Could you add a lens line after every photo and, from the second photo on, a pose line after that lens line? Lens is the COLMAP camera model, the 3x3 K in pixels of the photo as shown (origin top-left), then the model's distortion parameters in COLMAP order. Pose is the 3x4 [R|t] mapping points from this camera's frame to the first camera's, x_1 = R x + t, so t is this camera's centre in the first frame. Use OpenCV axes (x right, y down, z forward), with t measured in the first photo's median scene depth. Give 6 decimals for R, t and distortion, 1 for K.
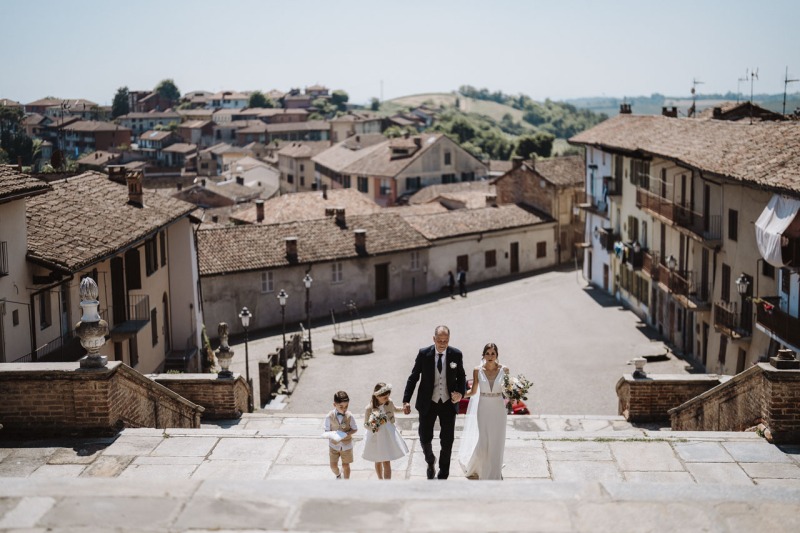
lens RADIAL K [[1132.8, 0, 400.0], [0, 1132.8, 266.5], [0, 0, 1]] dist [-0.134165, 1.057726]
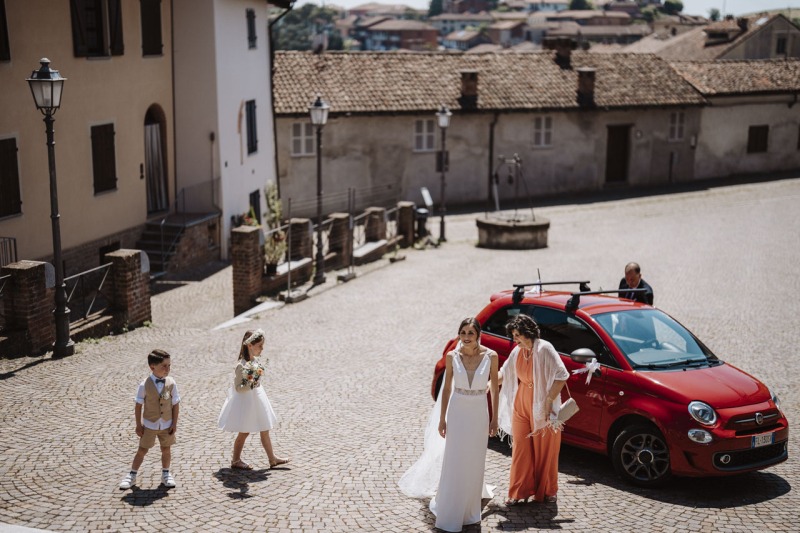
lens RADIAL K [[1128.7, 0, 400.0], [0, 1128.7, 266.5], [0, 0, 1]] dist [-0.164722, 1.165982]
pose [[0.956157, 0.083328, -0.280748, 0.048900], [-0.064942, 0.995128, 0.074185, 0.037376], [0.285562, -0.052700, 0.956910, 0.349280]]
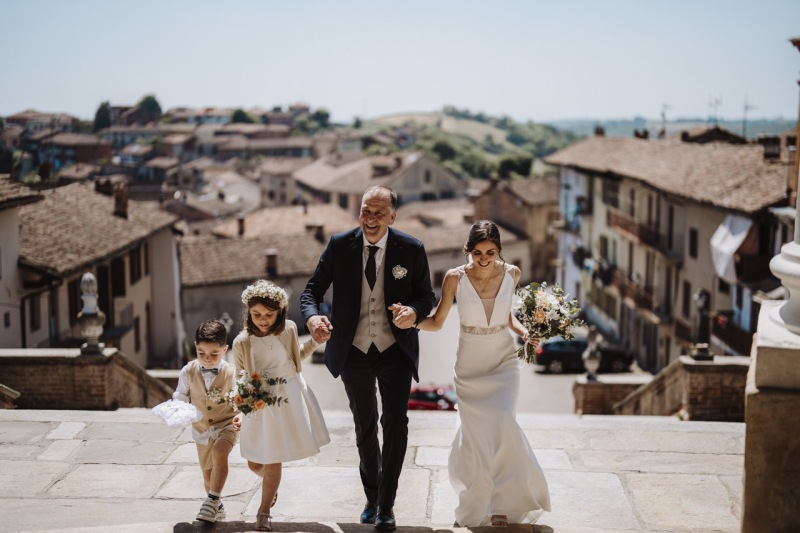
lens RADIAL K [[1135.7, 0, 400.0], [0, 1135.7, 266.5], [0, 0, 1]] dist [-0.111220, 0.989216]
pose [[0.999758, 0.014043, 0.016952, 0.002976], [-0.013763, 0.999769, -0.016507, 0.003494], [-0.017180, 0.016270, 0.999720, -0.027684]]
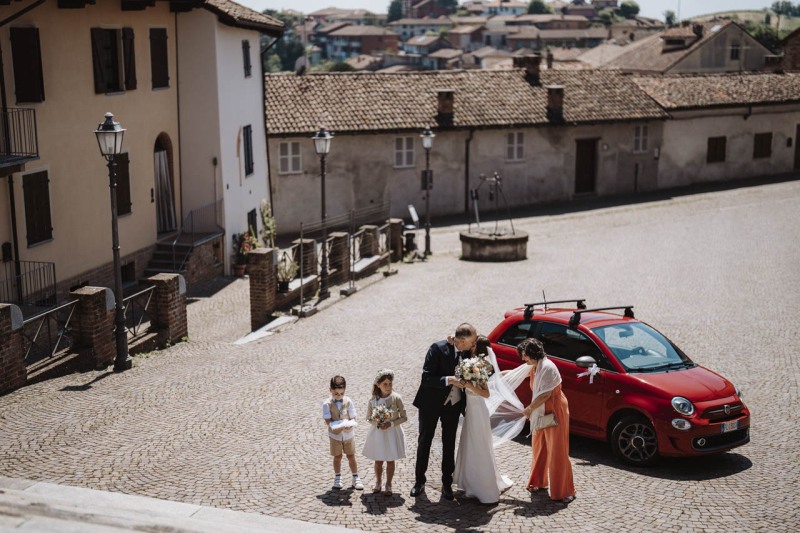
lens RADIAL K [[1132.8, 0, 400.0], [0, 1132.8, 266.5], [0, 0, 1]] dist [-0.134165, 1.057726]
pose [[0.966539, 0.066197, -0.247833, 0.046791], [-0.050502, 0.996326, 0.069167, 0.031965], [0.251501, -0.054336, 0.966331, 0.313722]]
